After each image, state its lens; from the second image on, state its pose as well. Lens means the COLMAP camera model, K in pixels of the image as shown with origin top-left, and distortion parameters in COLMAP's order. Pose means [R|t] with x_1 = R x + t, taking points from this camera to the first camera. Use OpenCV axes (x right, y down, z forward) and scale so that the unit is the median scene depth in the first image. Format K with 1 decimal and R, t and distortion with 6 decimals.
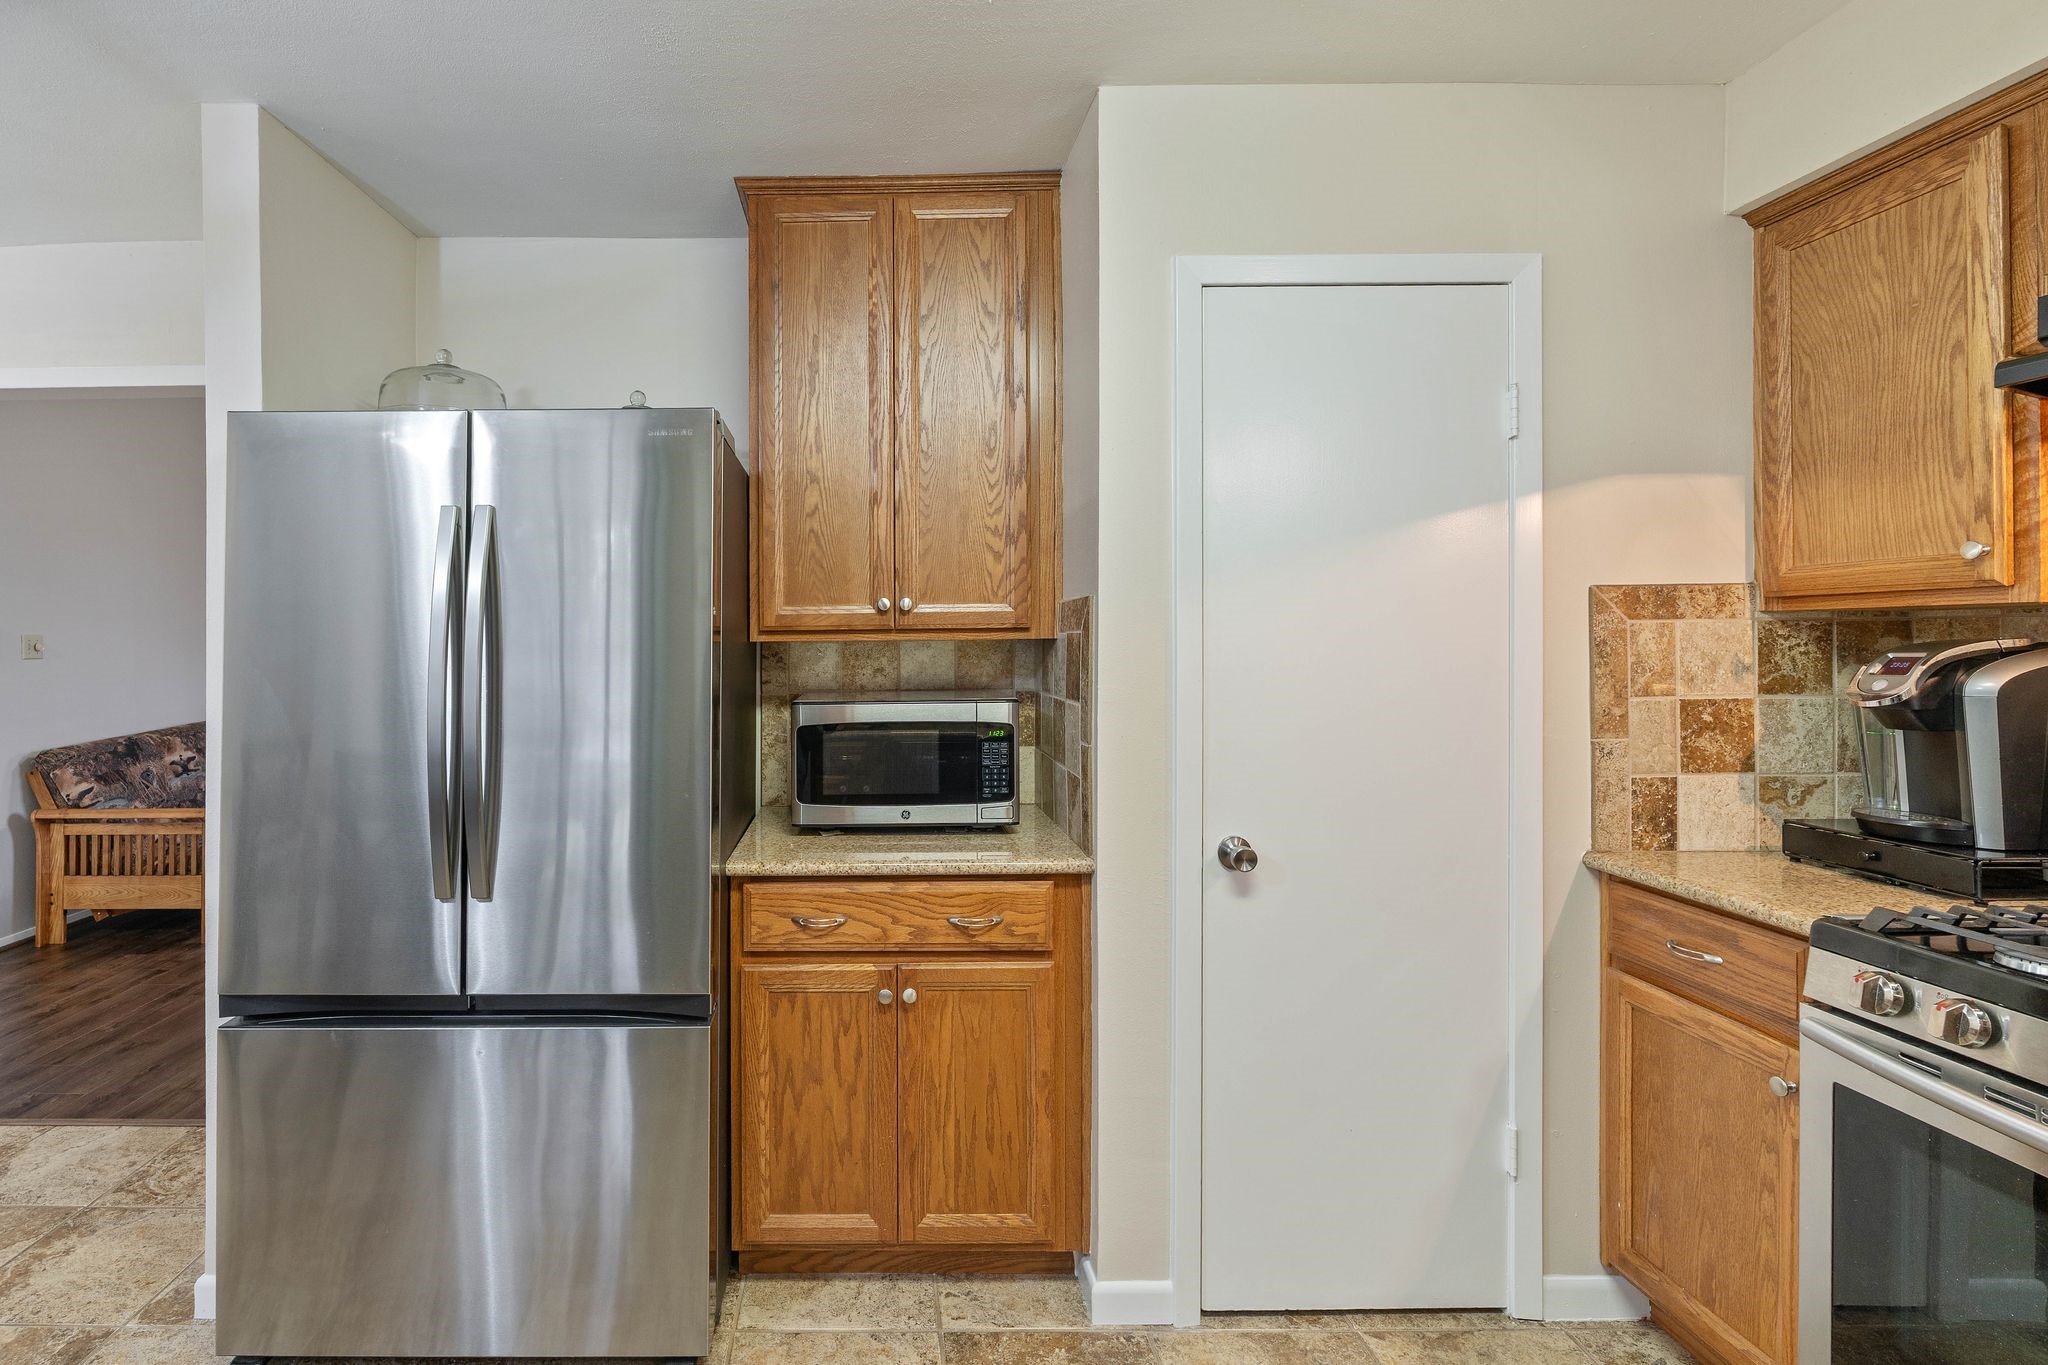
lens RADIAL K [[962.6, 0, 843.4], [0, 962.6, 637.5], [0, 0, 1]] dist [-0.016663, -0.000309]
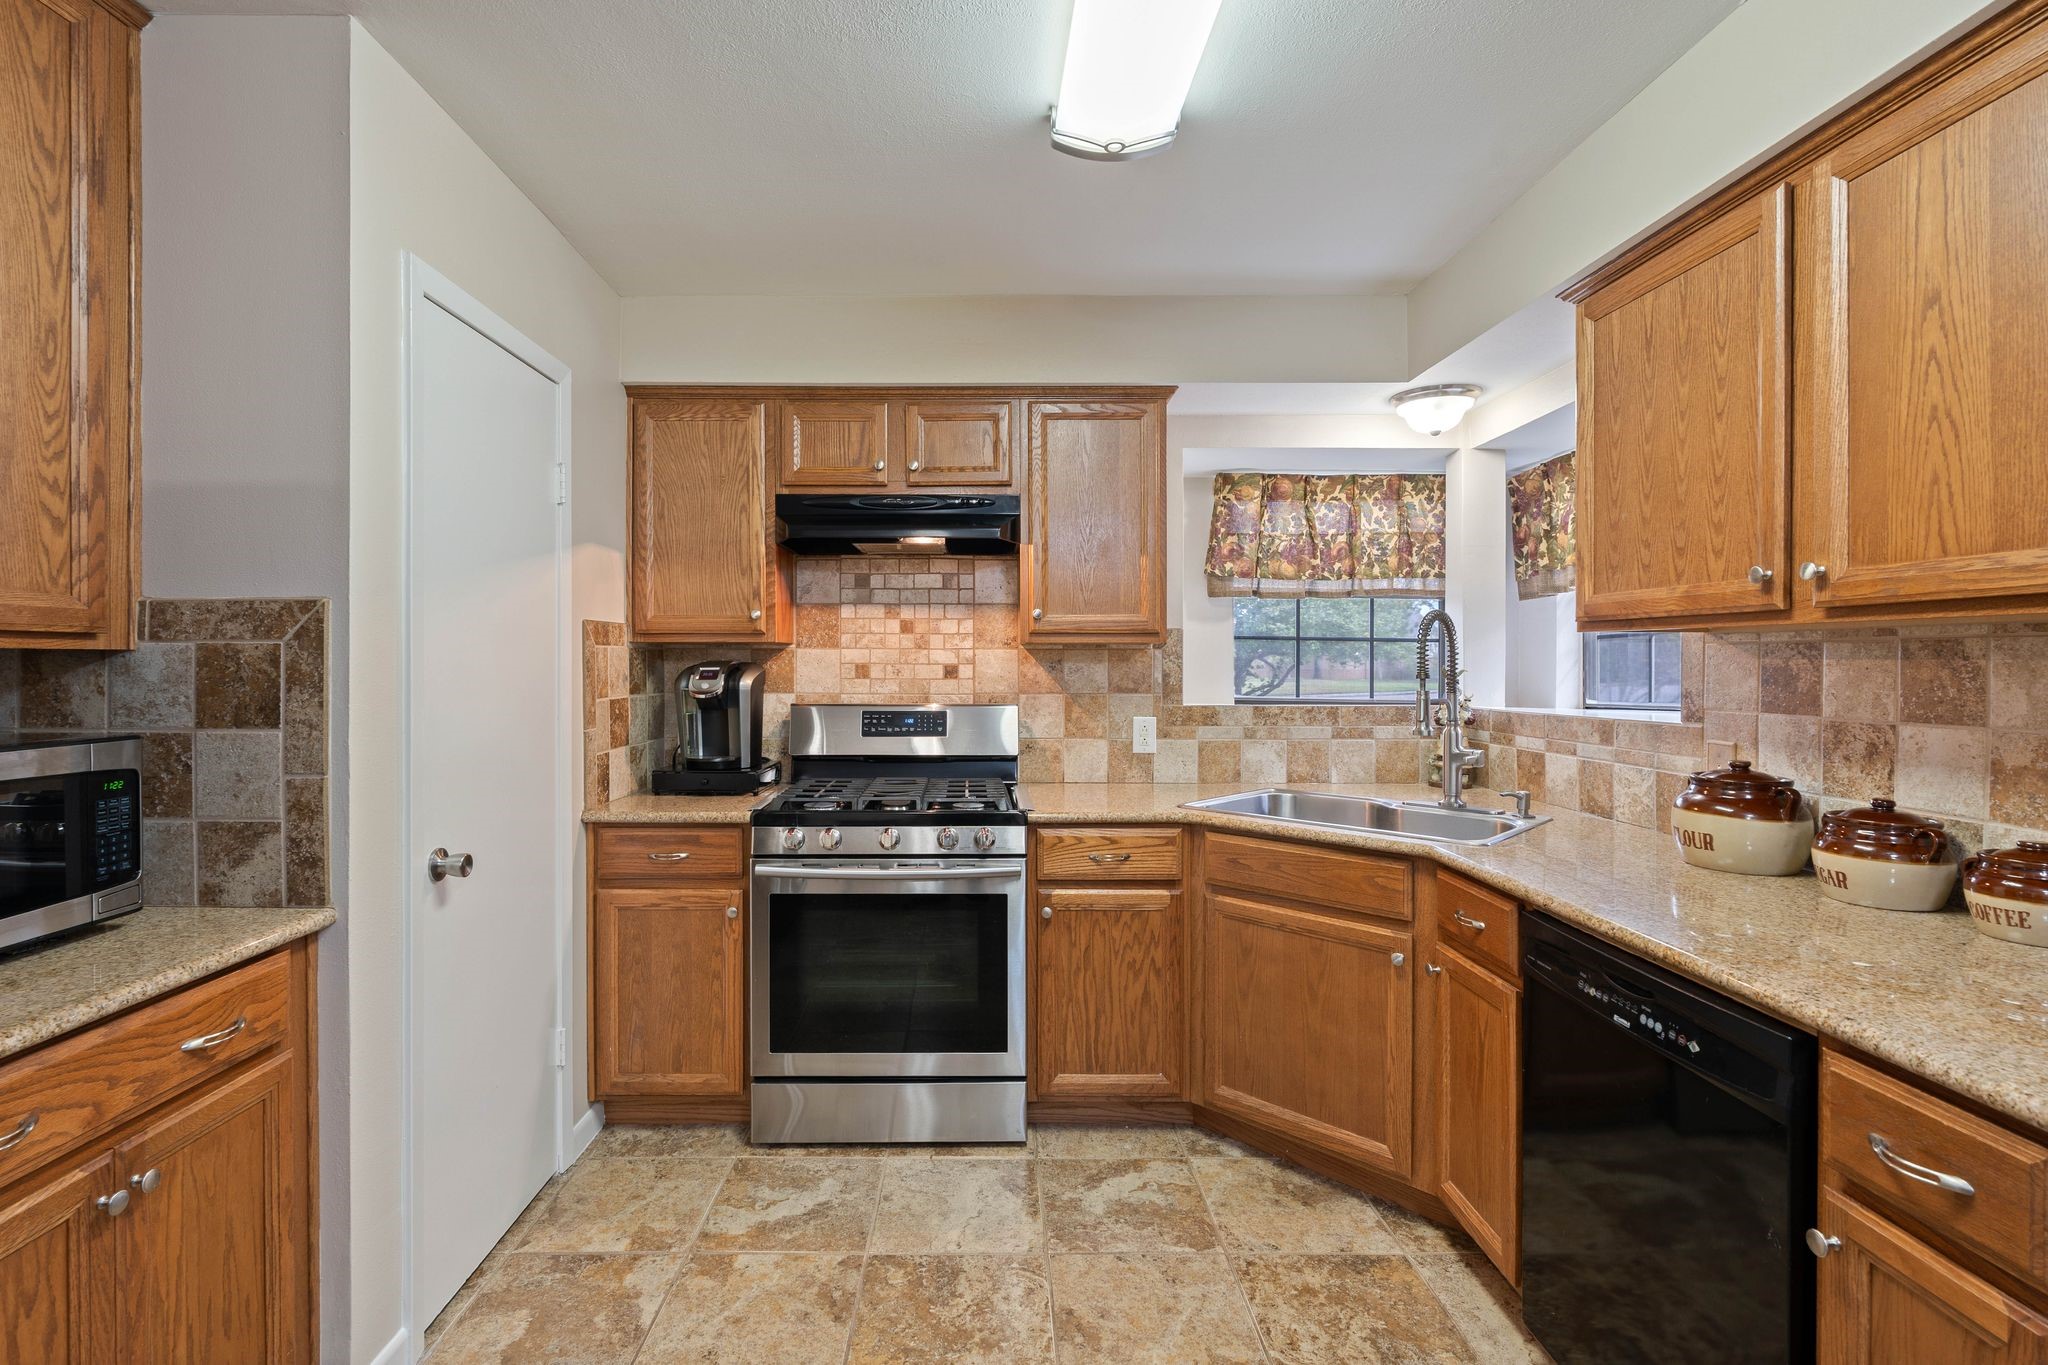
lens RADIAL K [[924.1, 0, 1023.2], [0, 924.1, 665.3], [0, 0, 1]] dist [-0.005194, -0.000150]
pose [[-0.049682, 0.002230, 0.998763, -0.592753], [-0.011284, 0.999932, -0.002794, 0.008634], [-0.998701, -0.011409, -0.049653, 0.423154]]
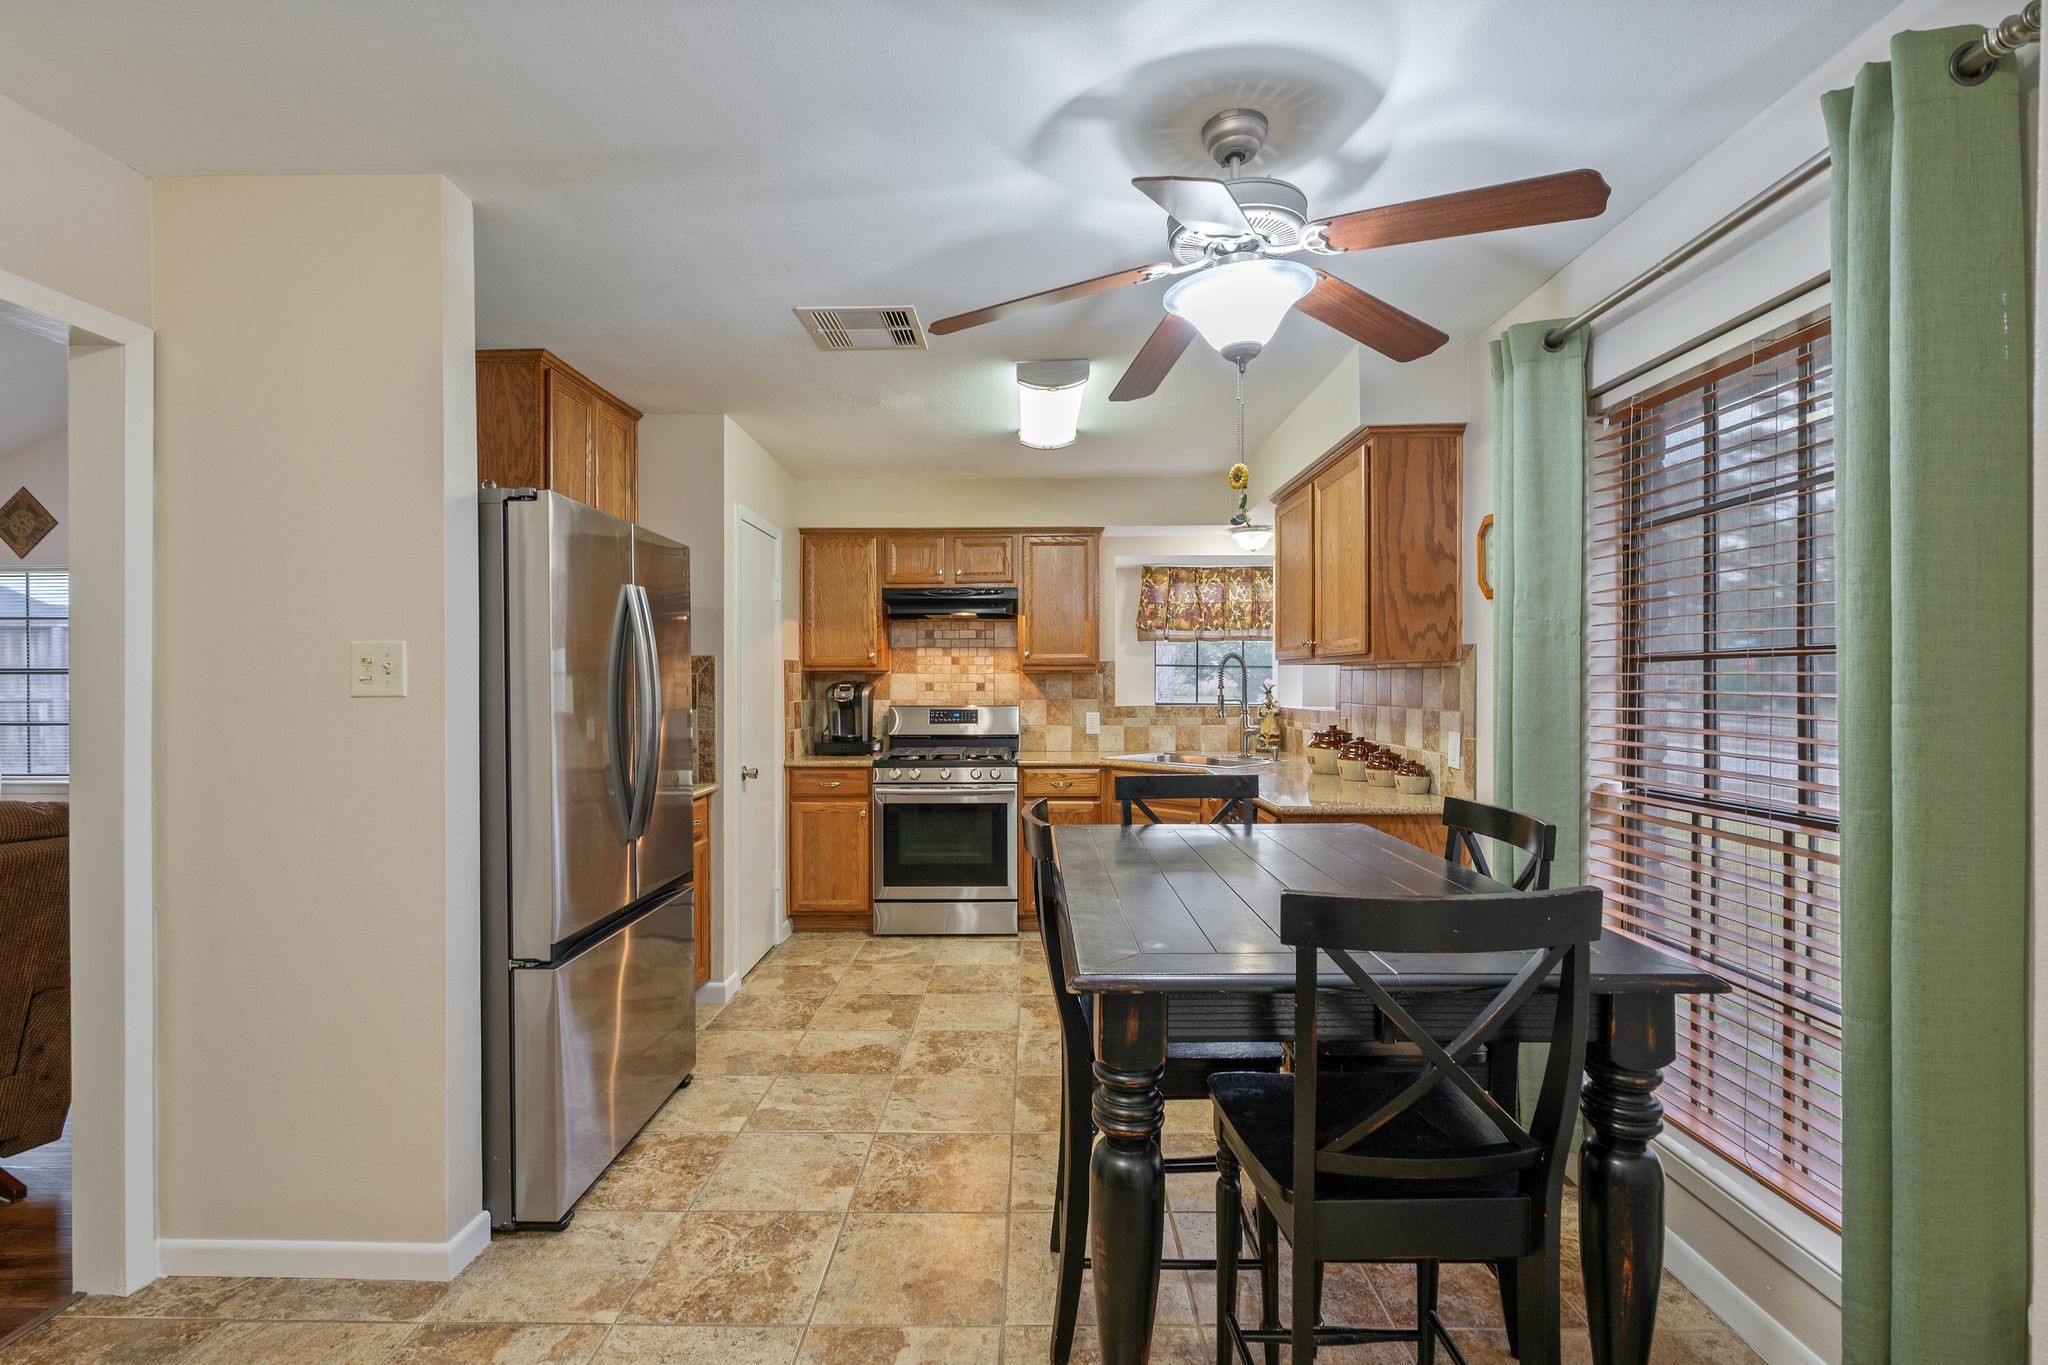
lens RADIAL K [[894.2, 0, 1024.0], [0, 894.2, 682.5], [0, 0, 1]] dist [0.000150, -0.000025]
pose [[0.004884, 0.005683, 0.999972, -1.679893], [-0.008256, 0.999950, -0.005643, 0.018011], [-0.999954, -0.008228, 0.004930, 0.324224]]
